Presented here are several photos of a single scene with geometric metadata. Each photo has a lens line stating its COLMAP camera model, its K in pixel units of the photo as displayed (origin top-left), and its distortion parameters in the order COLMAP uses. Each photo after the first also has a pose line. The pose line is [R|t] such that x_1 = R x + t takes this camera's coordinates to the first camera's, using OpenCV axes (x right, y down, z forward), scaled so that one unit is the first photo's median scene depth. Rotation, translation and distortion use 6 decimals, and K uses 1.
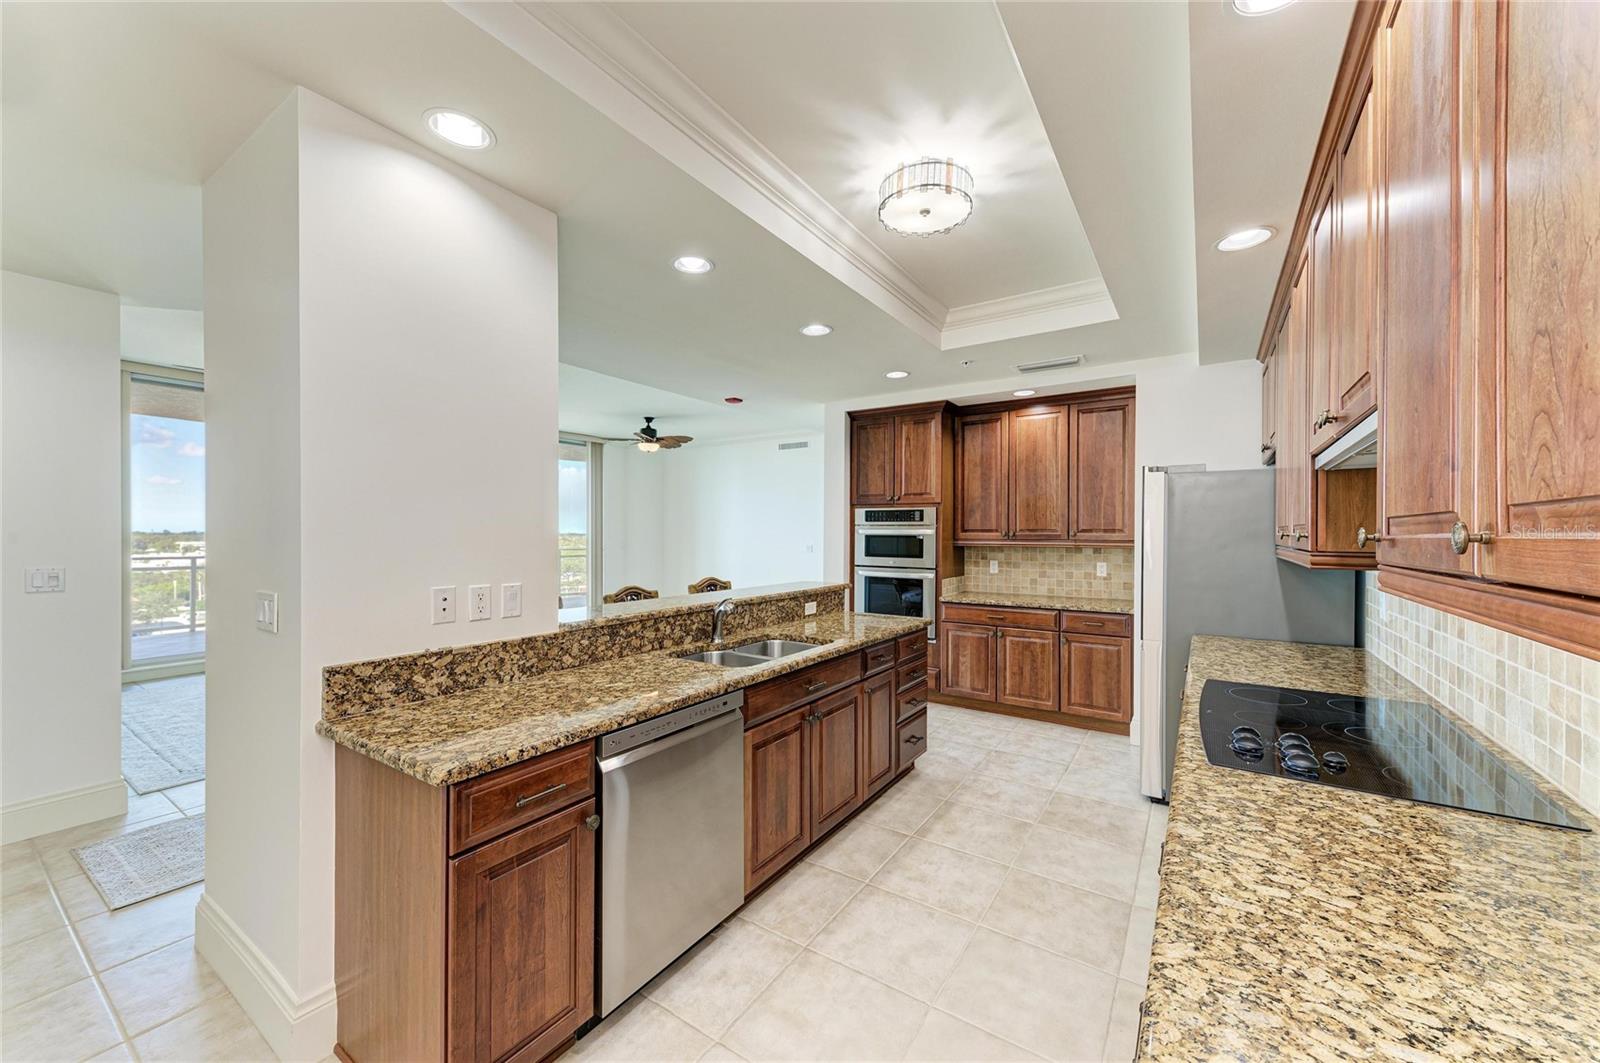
lens RADIAL K [[607.7, 0, 798.1], [0, 607.7, 532.9], [0, 0, 1]] dist [0.014079, -0.003273]
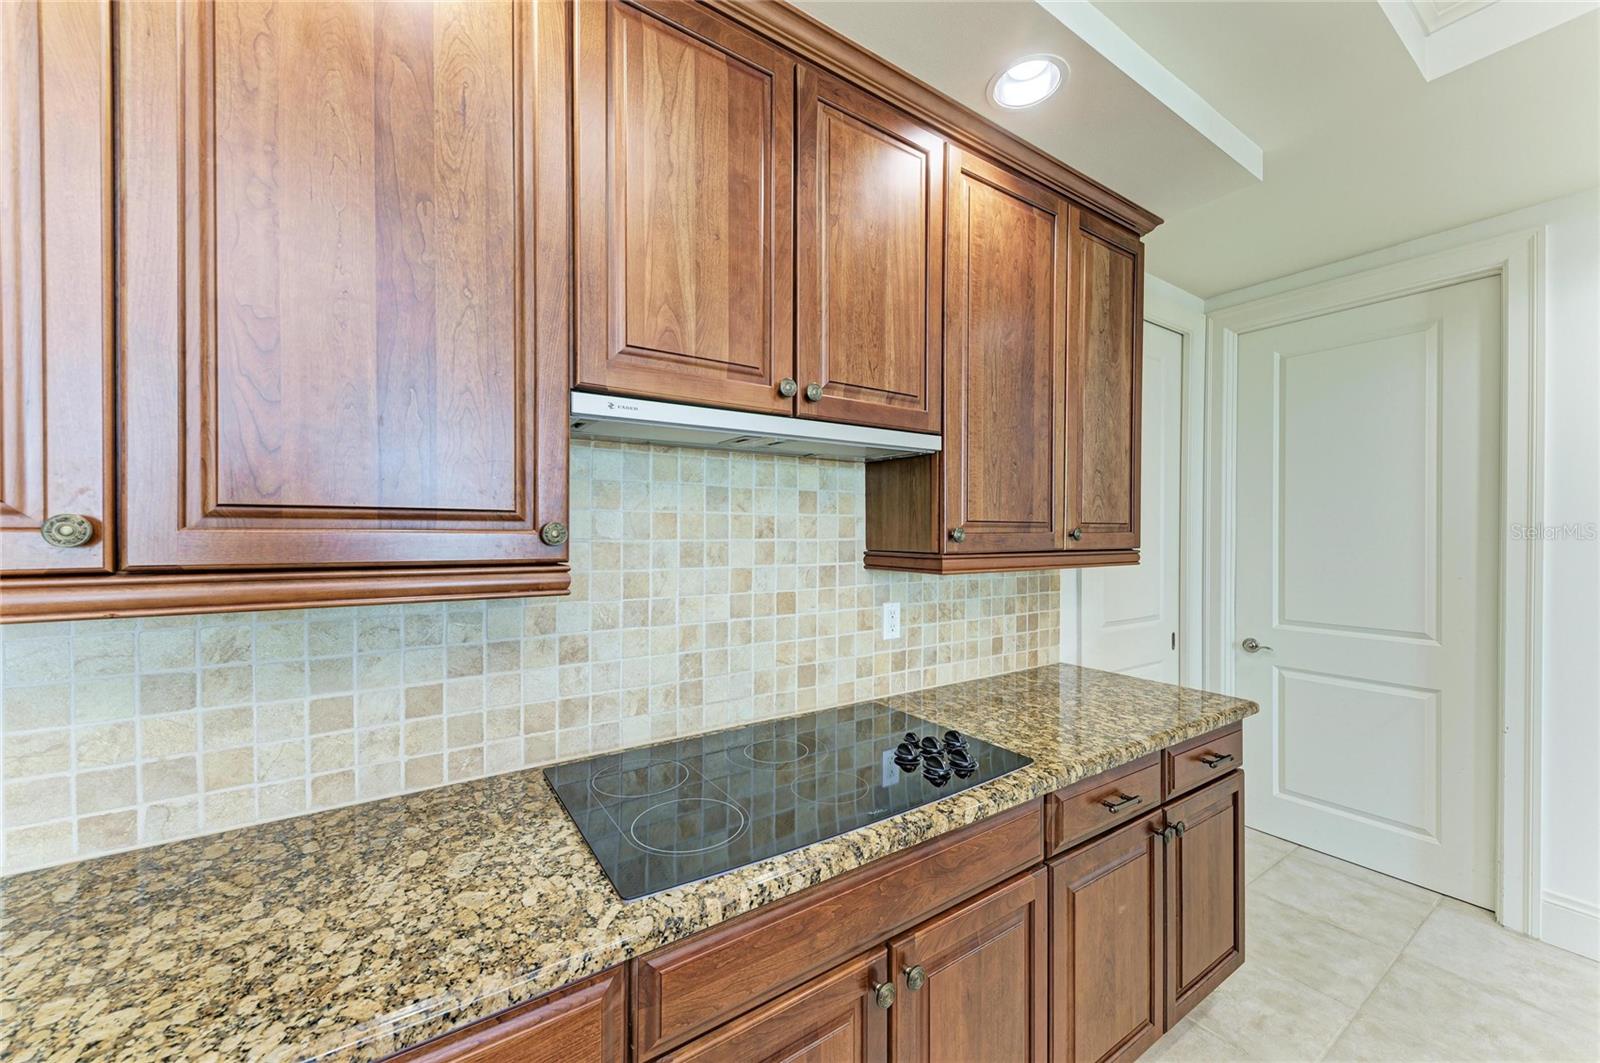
lens RADIAL K [[607.7, 0, 790.4], [0, 607.7, 535.6], [0, 0, 1]] dist [0.014079, -0.003273]
pose [[-0.923586, -0.003887, 0.383372, 0.316622], [-0.003197, 0.999992, 0.002436, 0.003406], [-0.383378, 0.001024, -0.923591, 0.994844]]
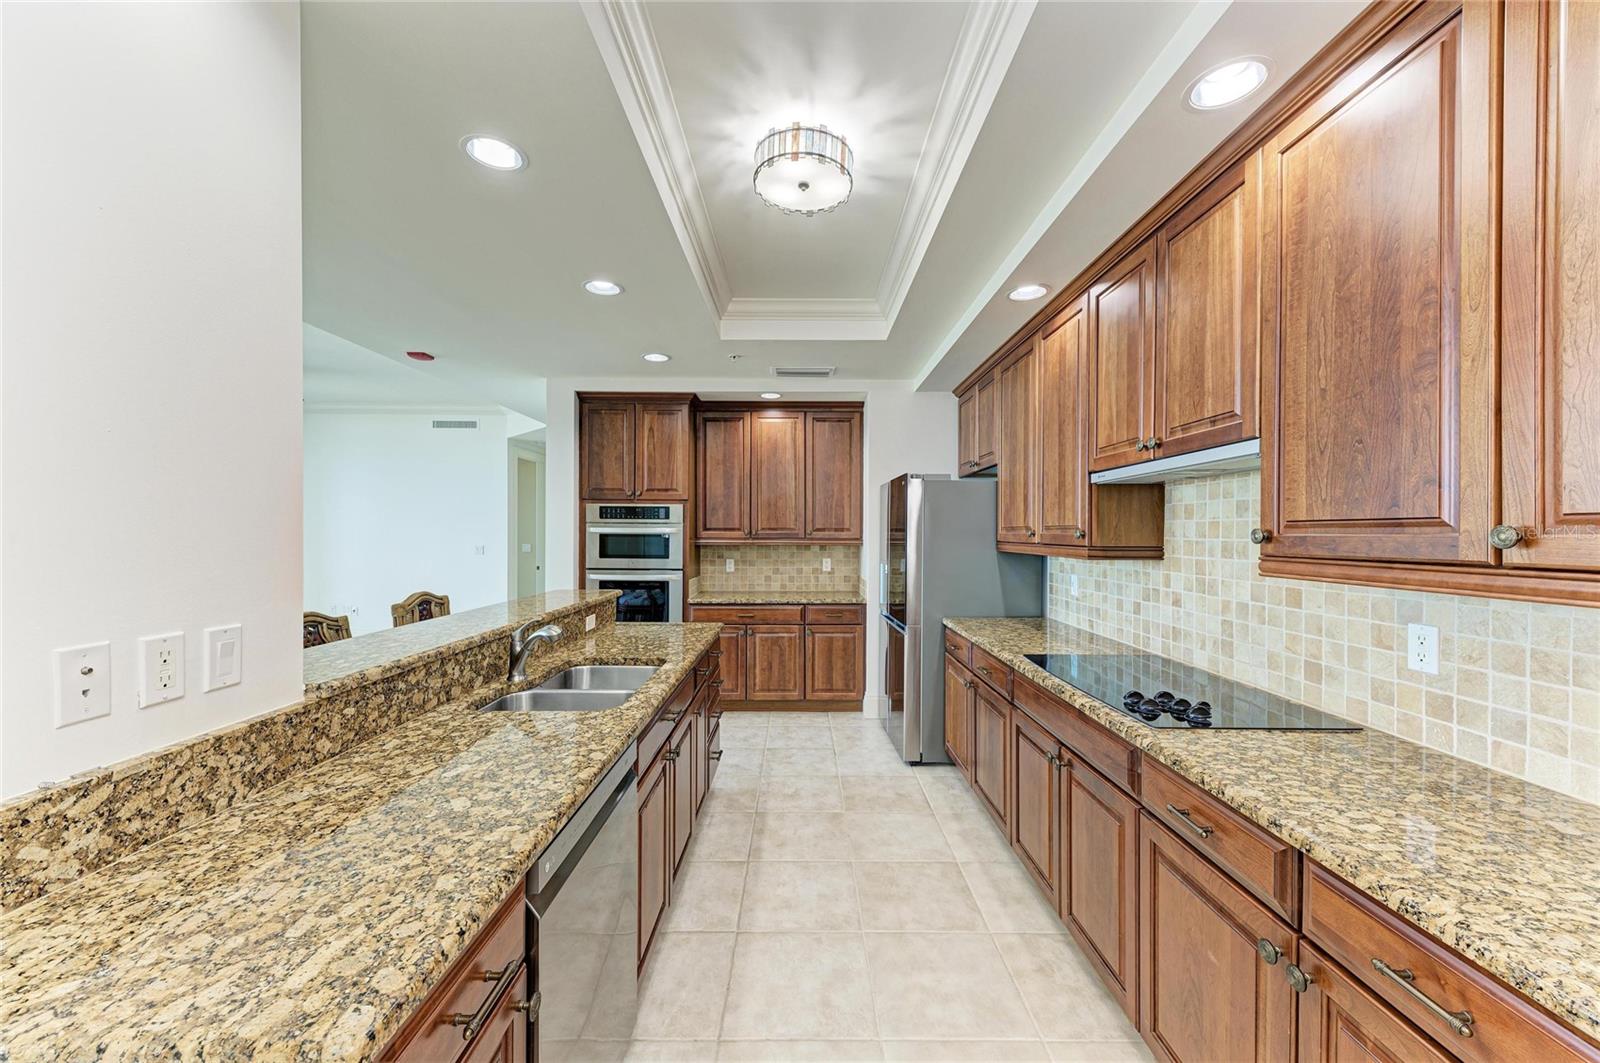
lens RADIAL K [[607.7, 0, 802.9], [0, 607.7, 533.9], [0, 0, 1]] dist [0.014079, -0.003273]
pose [[0.827916, -0.002199, 0.560847, -0.263700], [-0.000439, 0.999989, 0.004568, -0.001298], [-0.560851, -0.004028, 0.827907, 0.194952]]
